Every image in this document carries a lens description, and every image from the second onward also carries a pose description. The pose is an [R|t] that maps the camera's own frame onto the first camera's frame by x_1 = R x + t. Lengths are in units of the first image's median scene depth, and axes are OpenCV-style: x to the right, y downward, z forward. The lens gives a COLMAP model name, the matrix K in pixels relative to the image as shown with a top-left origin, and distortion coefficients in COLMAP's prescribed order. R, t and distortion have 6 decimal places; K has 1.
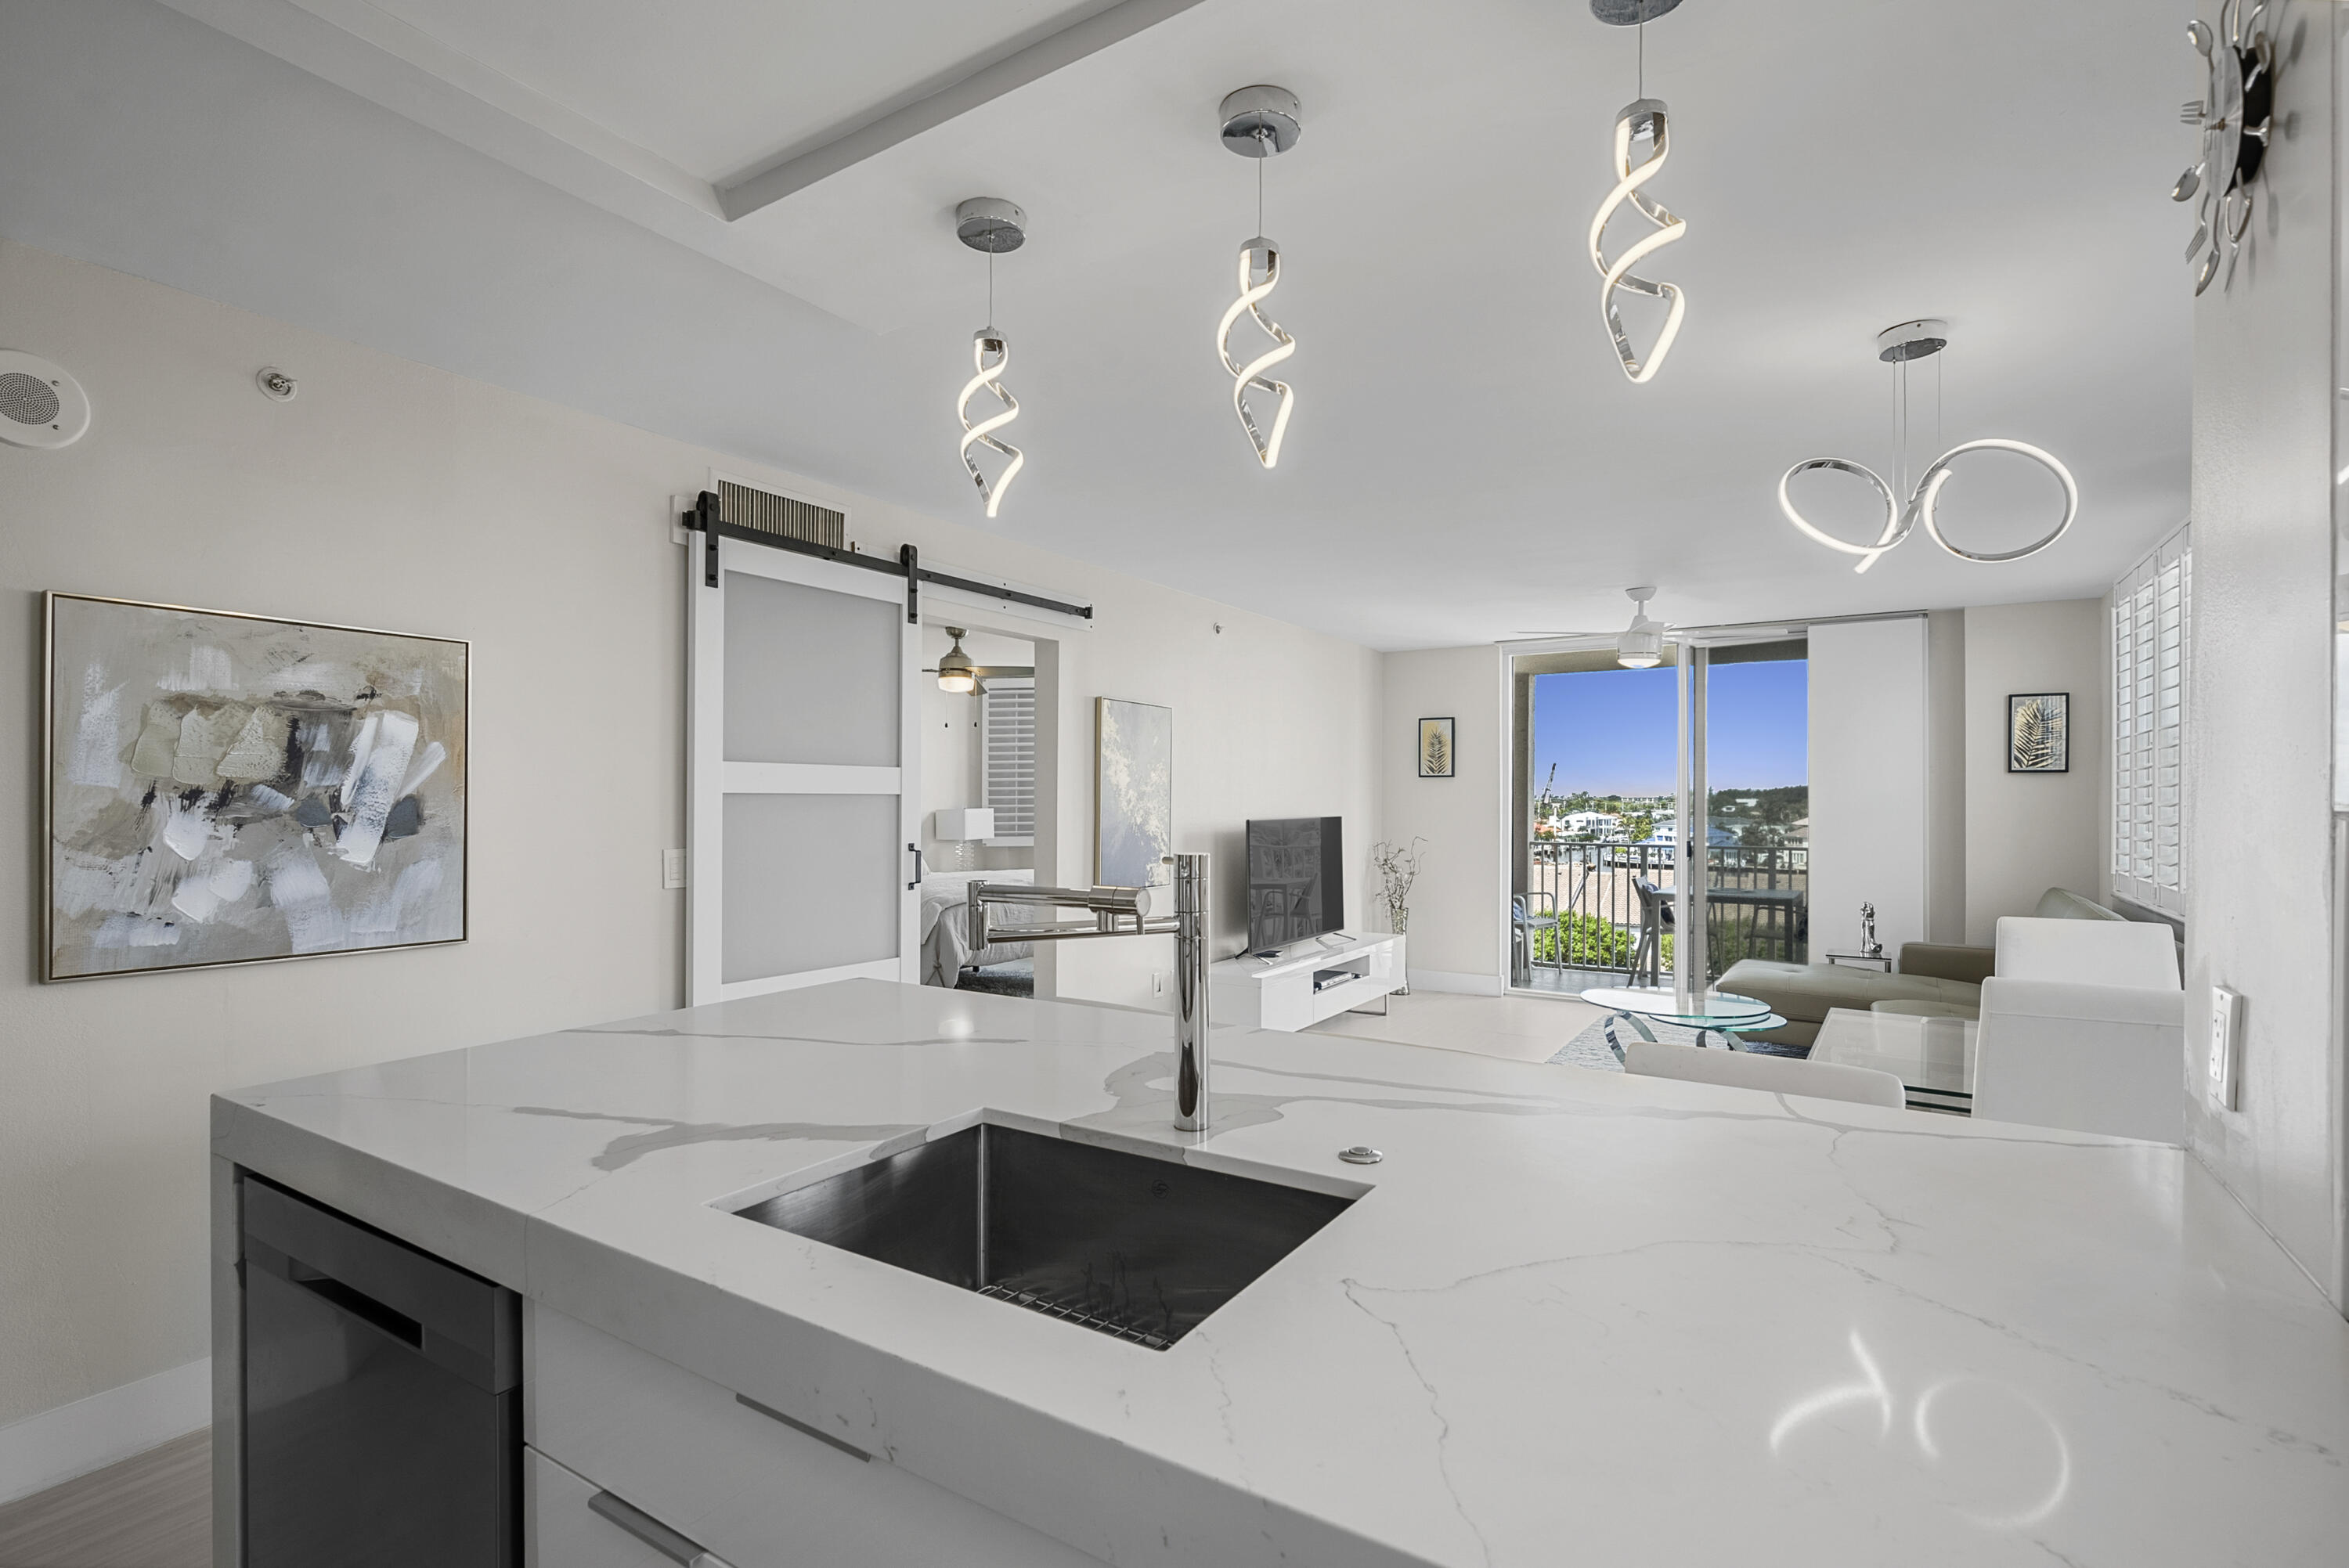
lens RADIAL K [[1084.3, 0, 1167.2], [0, 1084.3, 803.8], [0, 0, 1]] dist [-0.004690, 0.002309]
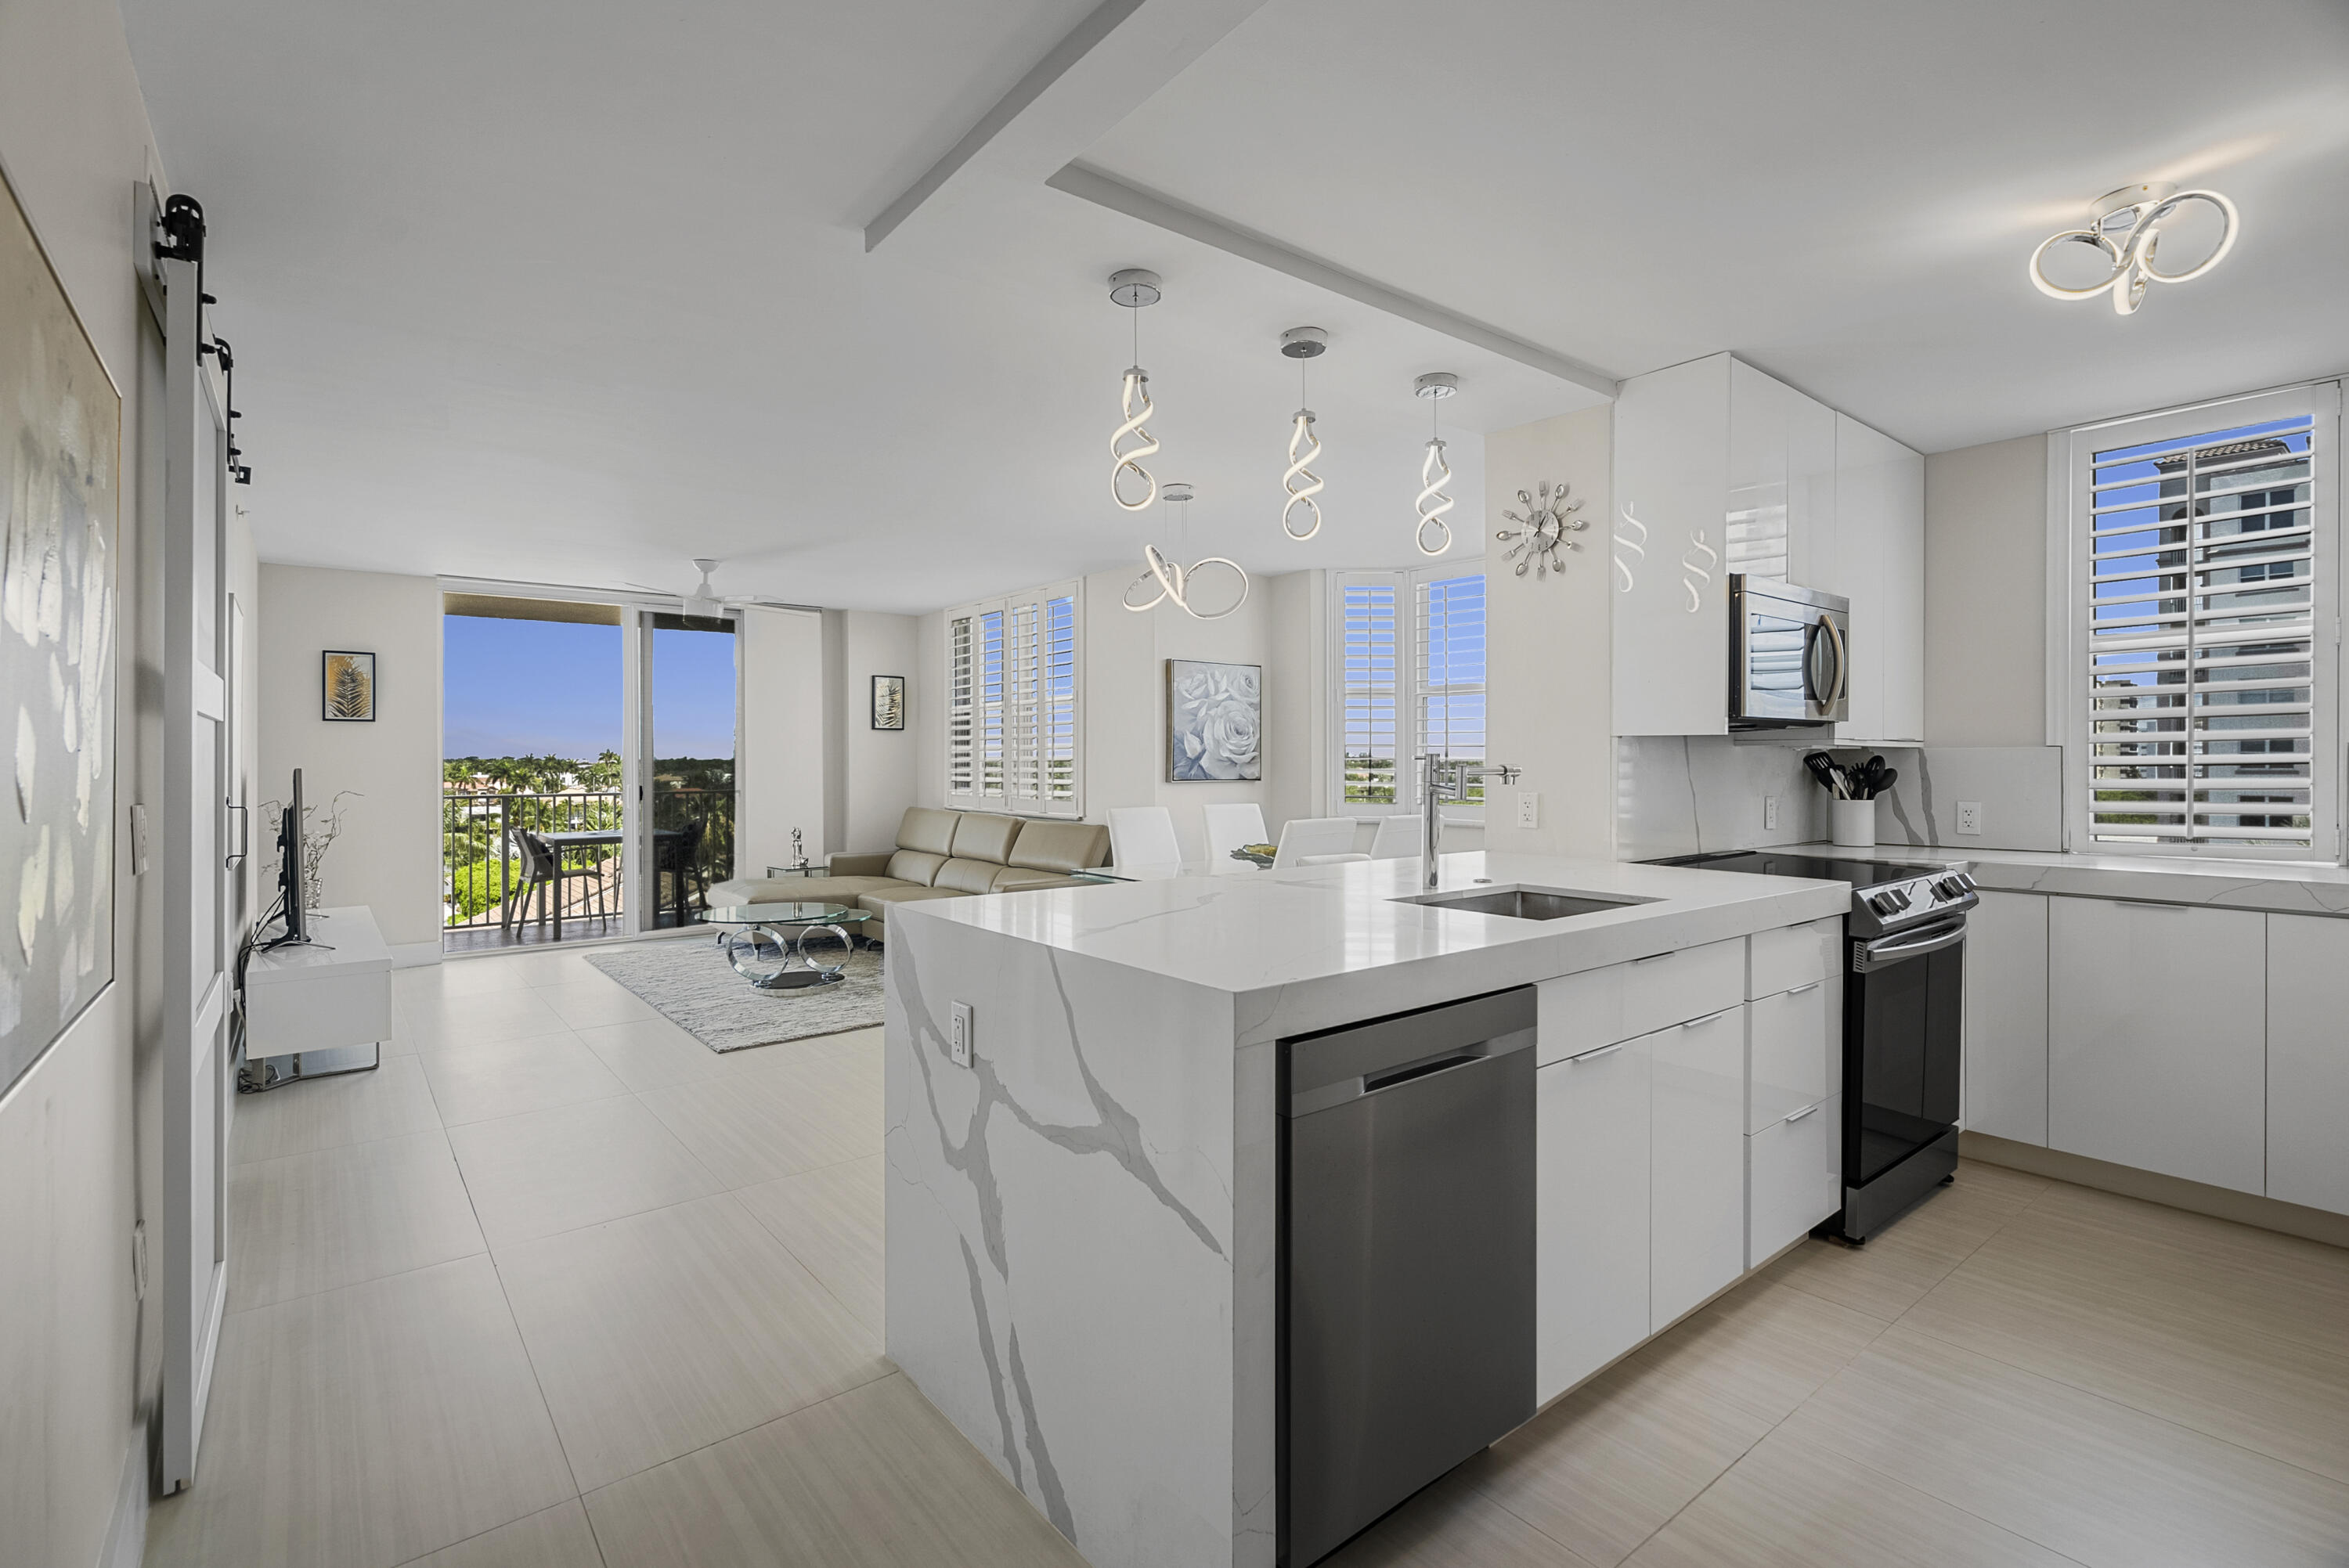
lens RADIAL K [[1084.3, 0, 1163.0], [0, 1084.3, 753.4], [0, 0, 1]] dist [-0.004690, 0.002309]
pose [[0.316351, 0.001030, 0.948642, -0.466388], [0.007386, 0.999966, -0.003548, 0.011025], [-0.948613, 0.008129, 0.316333, 0.180933]]
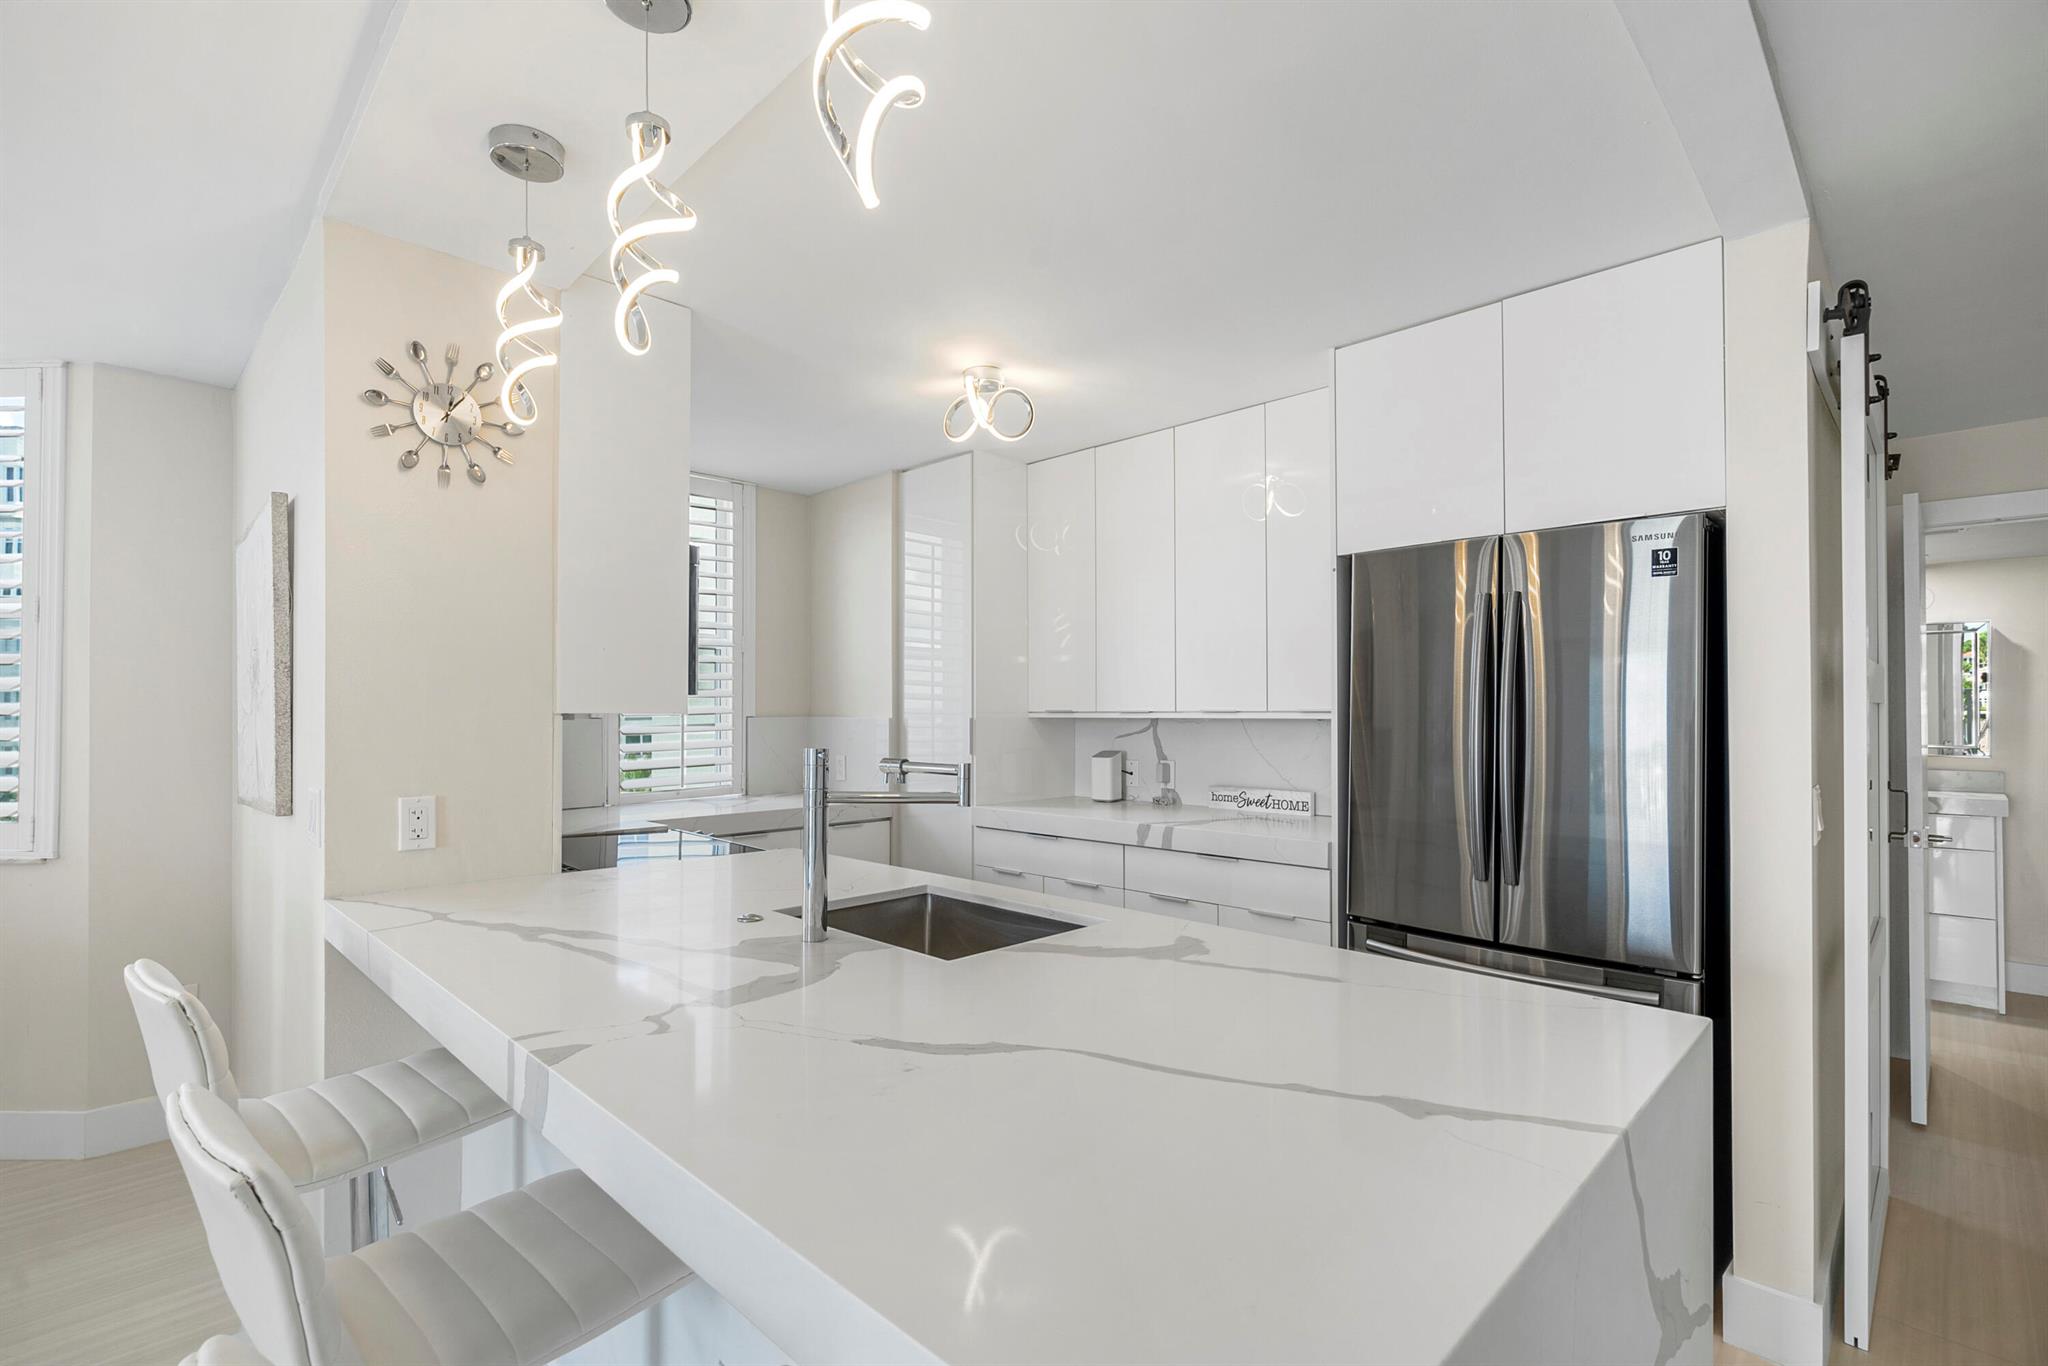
lens RADIAL K [[945.5, 0, 995.7], [0, 945.5, 702.9], [0, 0, 1]] dist [-0.004690, 0.002309]
pose [[-0.976517, -0.005095, 0.215381, -0.113647], [-0.004907, 0.999987, 0.001407, -0.004472], [-0.215386, 0.000317, -0.976529, 0.477073]]
